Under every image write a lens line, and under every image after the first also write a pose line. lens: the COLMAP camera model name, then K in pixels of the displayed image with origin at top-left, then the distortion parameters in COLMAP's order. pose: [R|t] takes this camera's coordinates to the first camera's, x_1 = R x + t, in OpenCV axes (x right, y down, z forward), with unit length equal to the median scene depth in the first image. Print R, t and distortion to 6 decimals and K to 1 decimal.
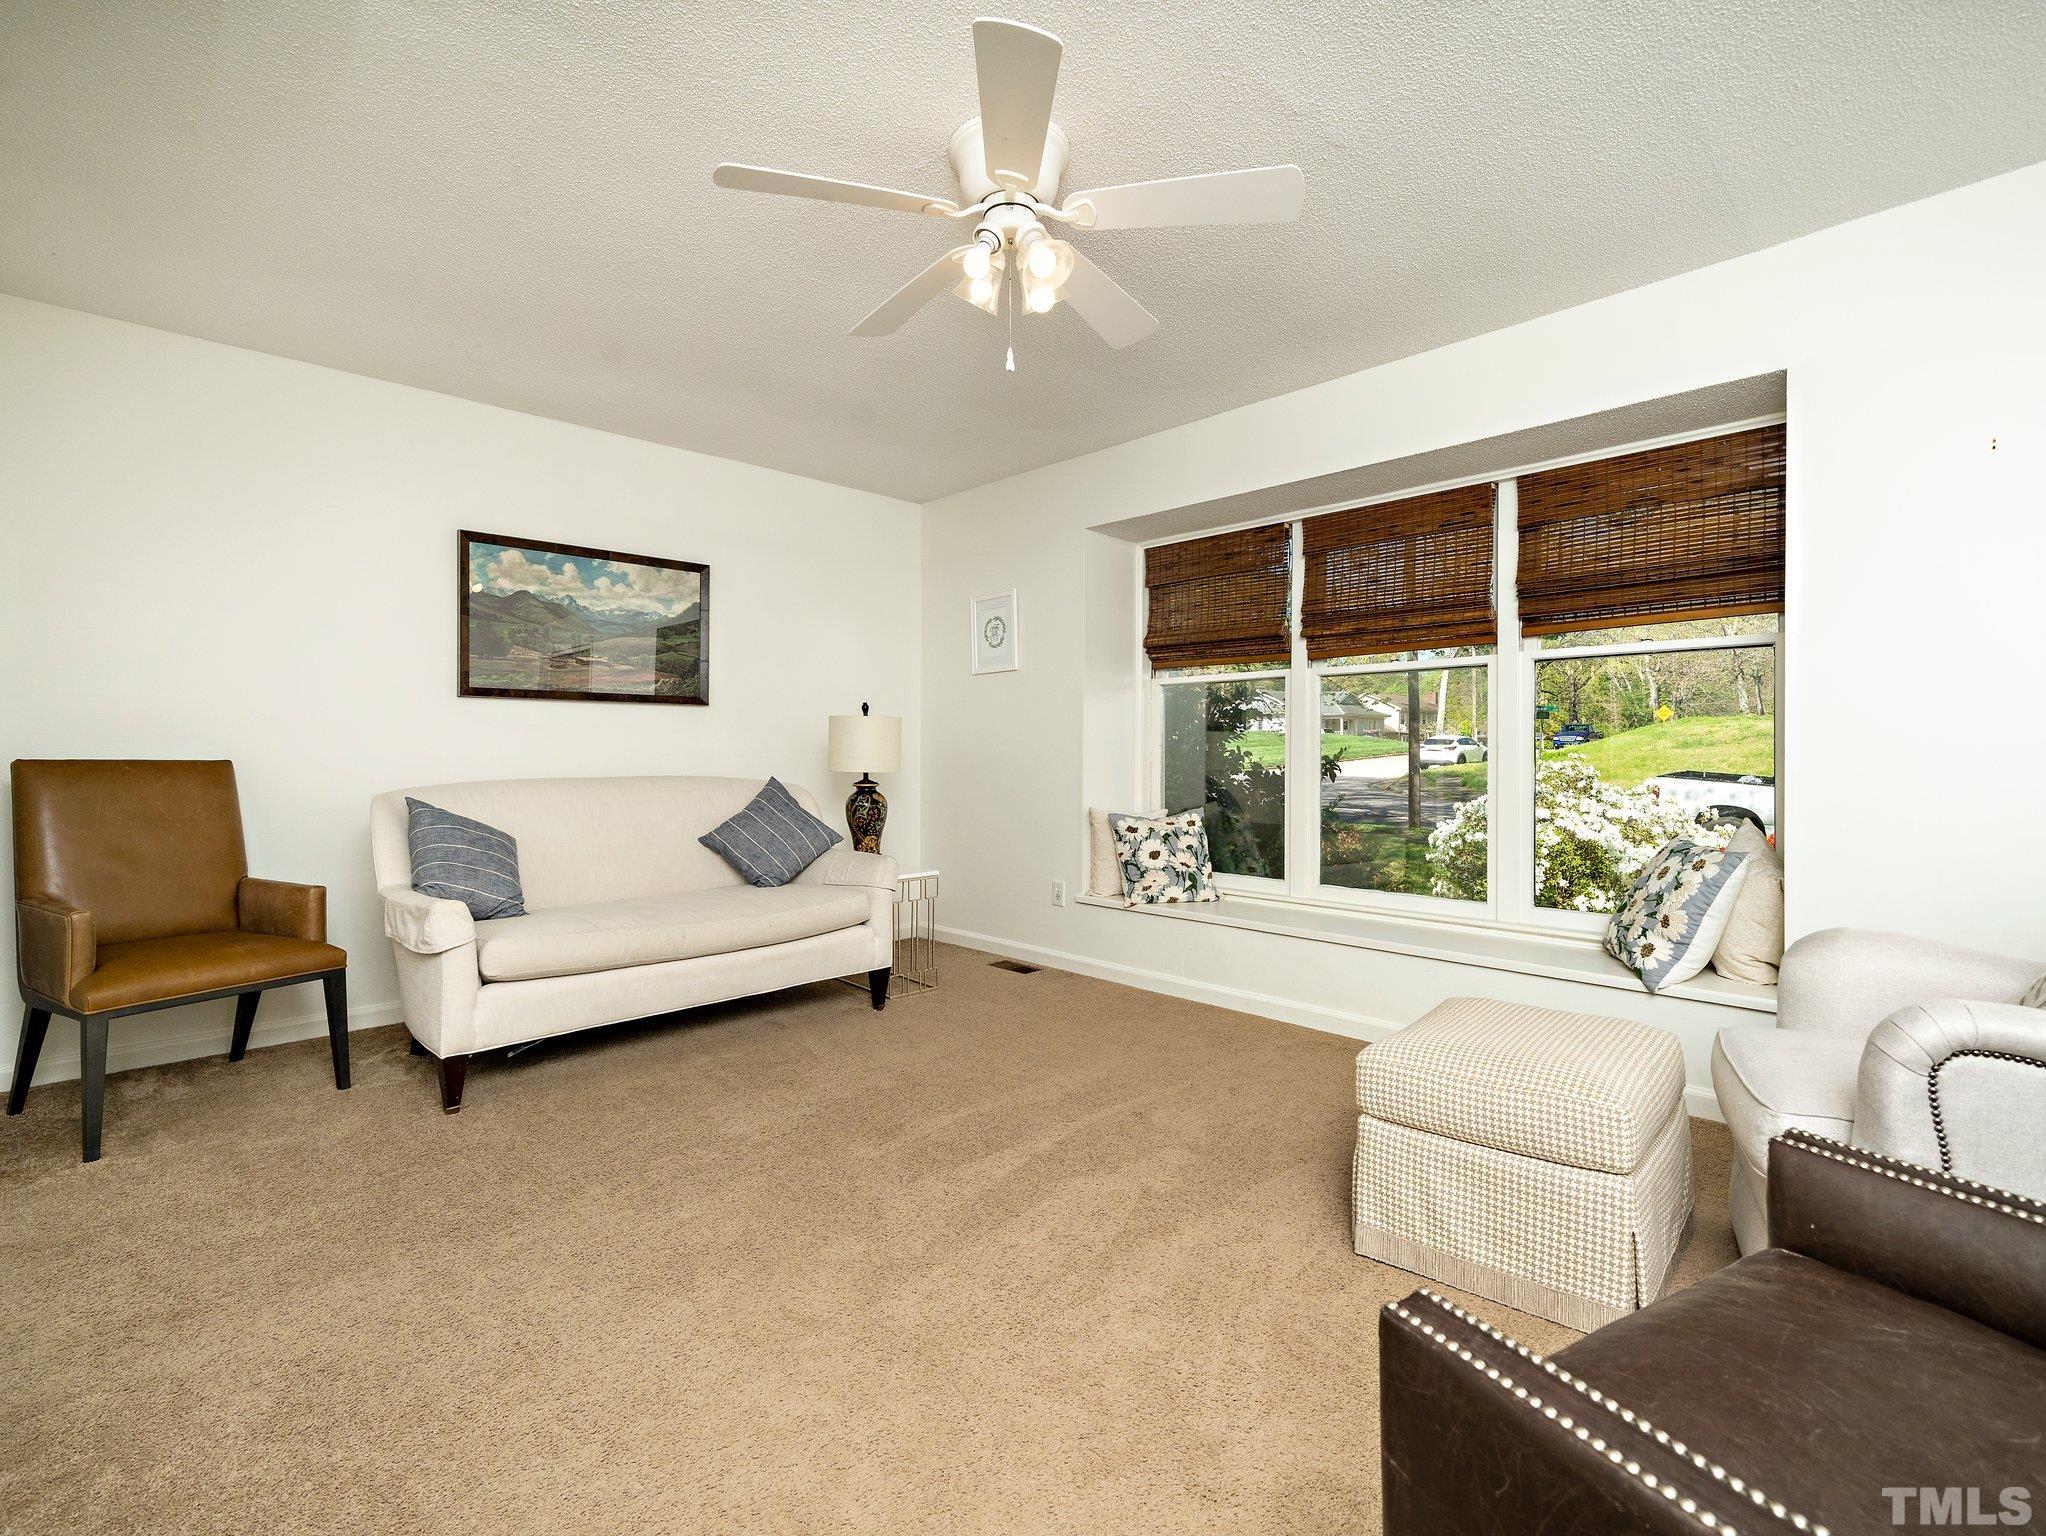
lens RADIAL K [[931.4, 0, 1023.0], [0, 931.4, 768.0], [0, 0, 1]] dist [0.000496, 0.000012]
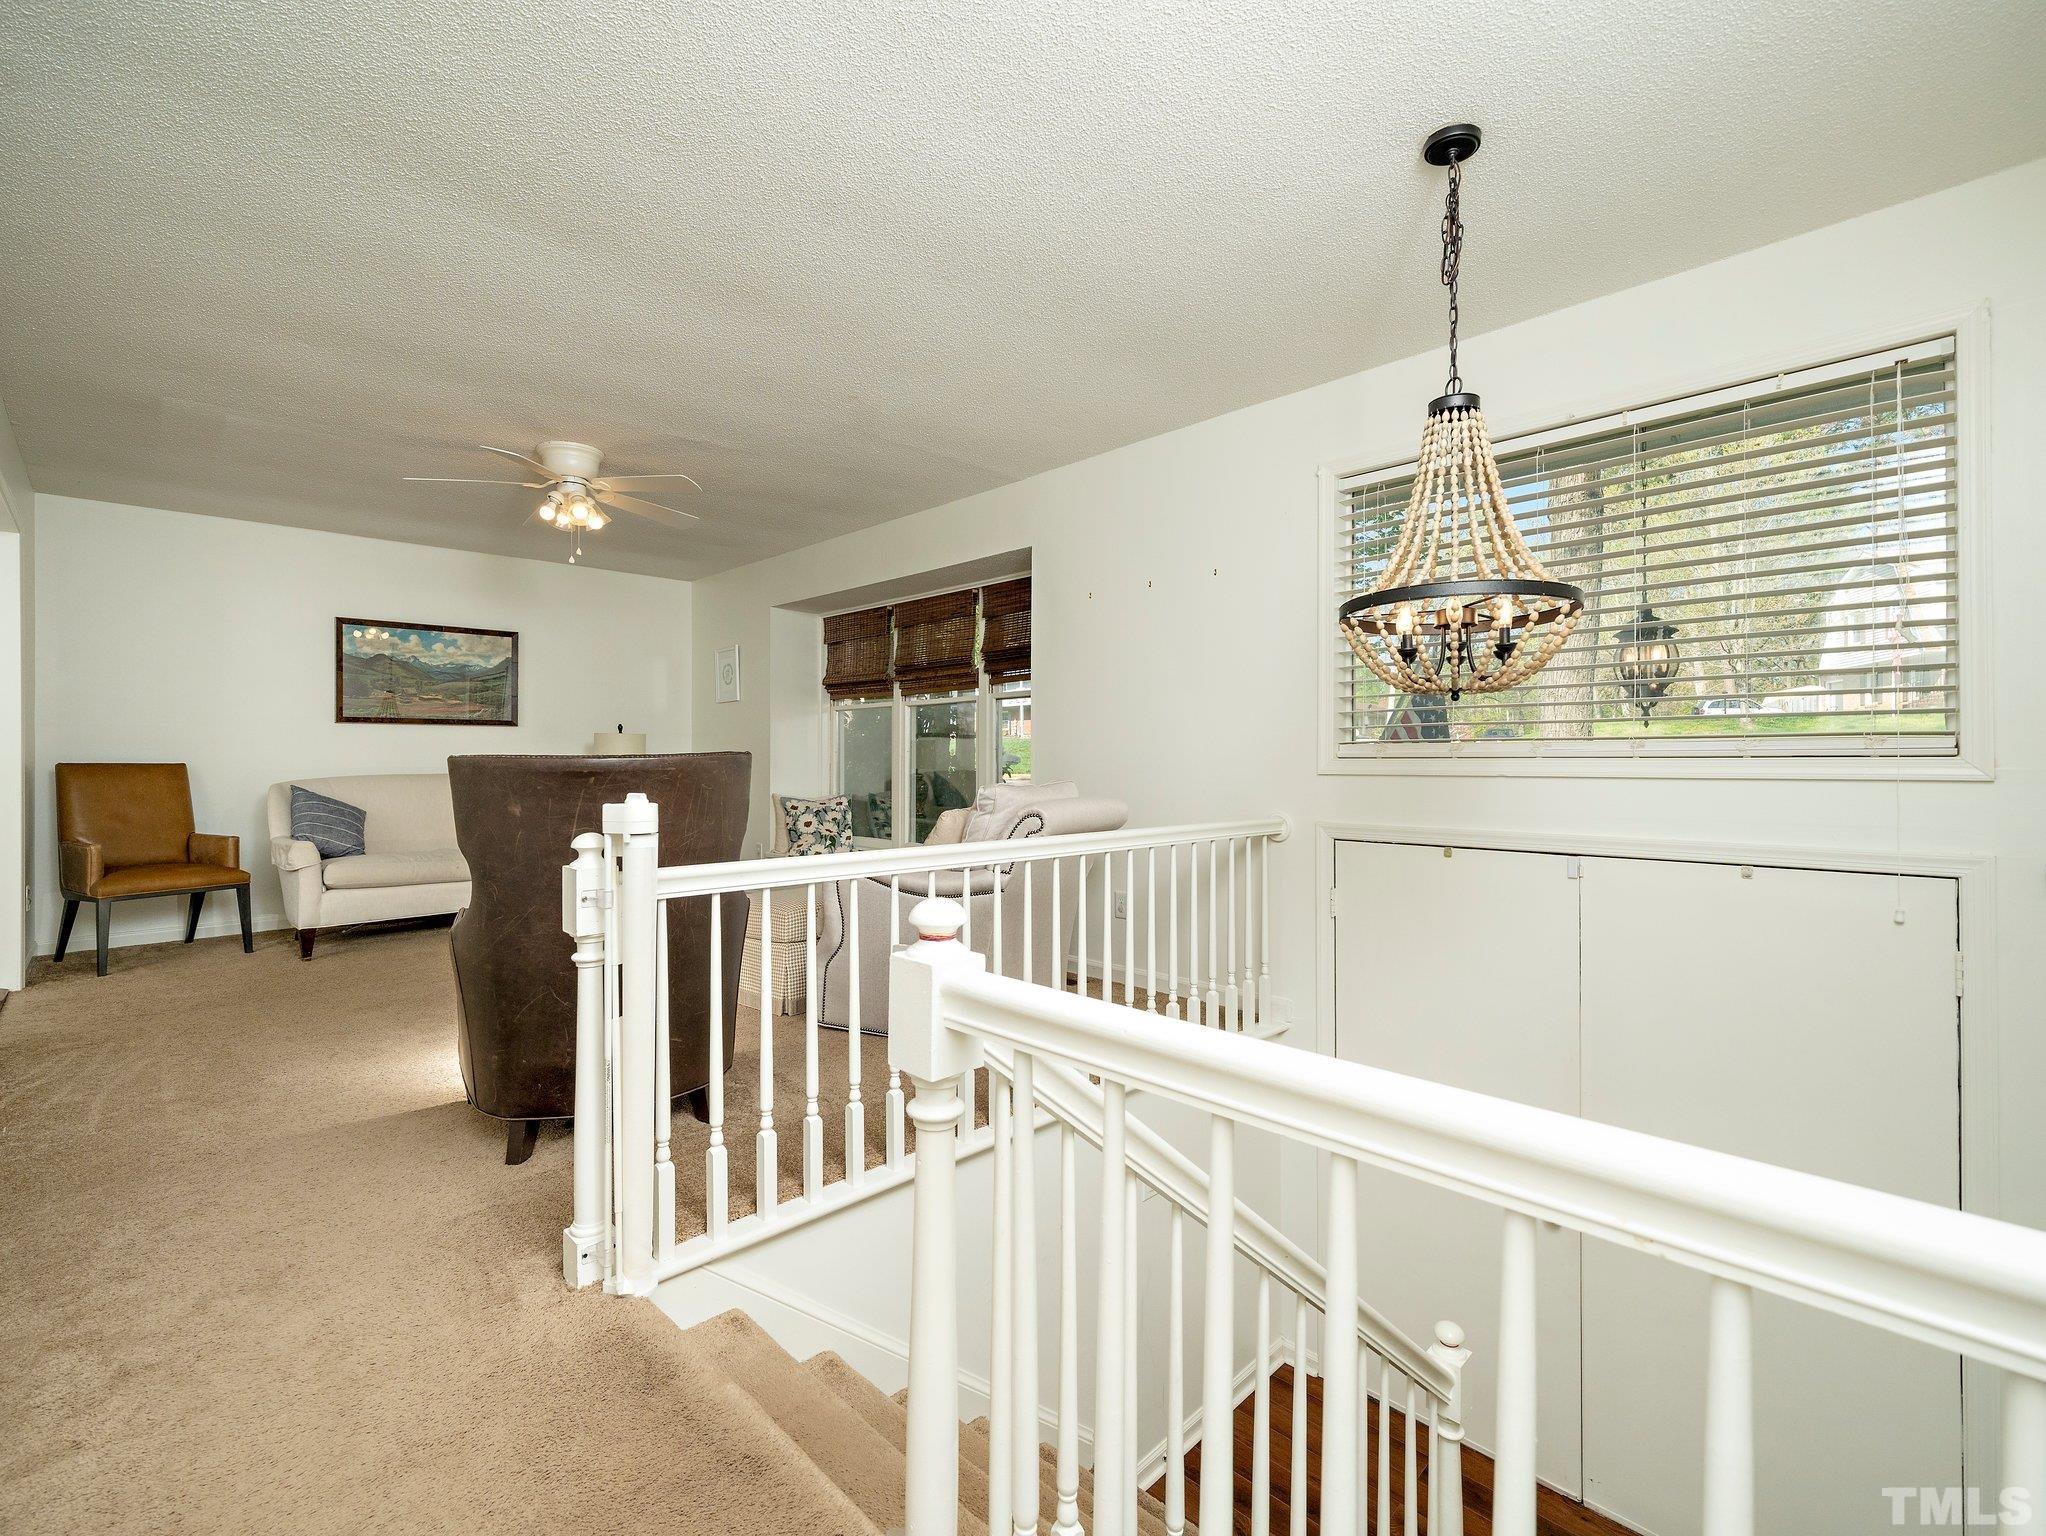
lens RADIAL K [[915.2, 0, 1023.0], [0, 915.2, 768.0], [0, 0, 1]] dist [0.001556, 0.000308]
pose [[0.999945, -0.004422, 0.009534, 0.494336], [0.004463, 0.999981, -0.004272, 0.010307], [-0.009515, 0.004314, 0.999945, -0.510049]]
